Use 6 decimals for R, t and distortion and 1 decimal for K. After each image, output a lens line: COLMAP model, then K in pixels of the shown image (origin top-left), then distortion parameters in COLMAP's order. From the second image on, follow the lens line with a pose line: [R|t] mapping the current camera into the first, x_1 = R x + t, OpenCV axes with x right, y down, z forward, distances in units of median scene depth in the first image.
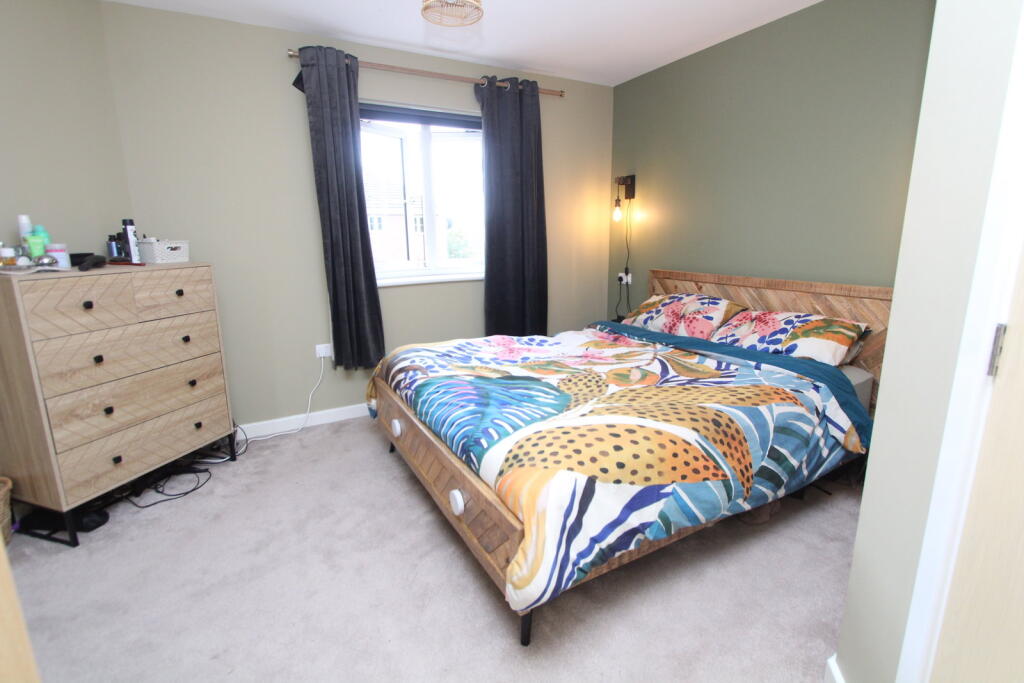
lens RADIAL K [[474.0, 0, 514.0], [0, 474.0, 340.6], [0, 0, 1]] dist [-0.013438, -0.000167]
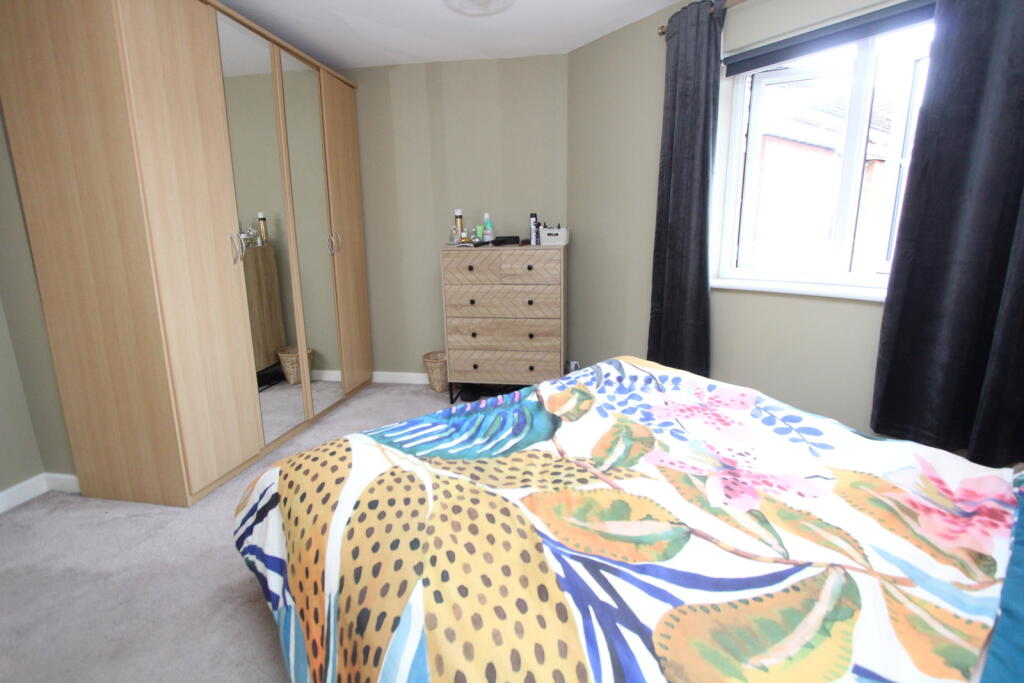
lens RADIAL K [[474.0, 0, 513.8], [0, 474.0, 335.1], [0, 0, 1]] dist [-0.013438, -0.000167]
pose [[0.113761, 0.220769, -0.968669, 0.687919], [-0.202254, 0.959727, 0.194979, -0.184106], [0.972703, 0.173736, 0.153831, 0.839888]]
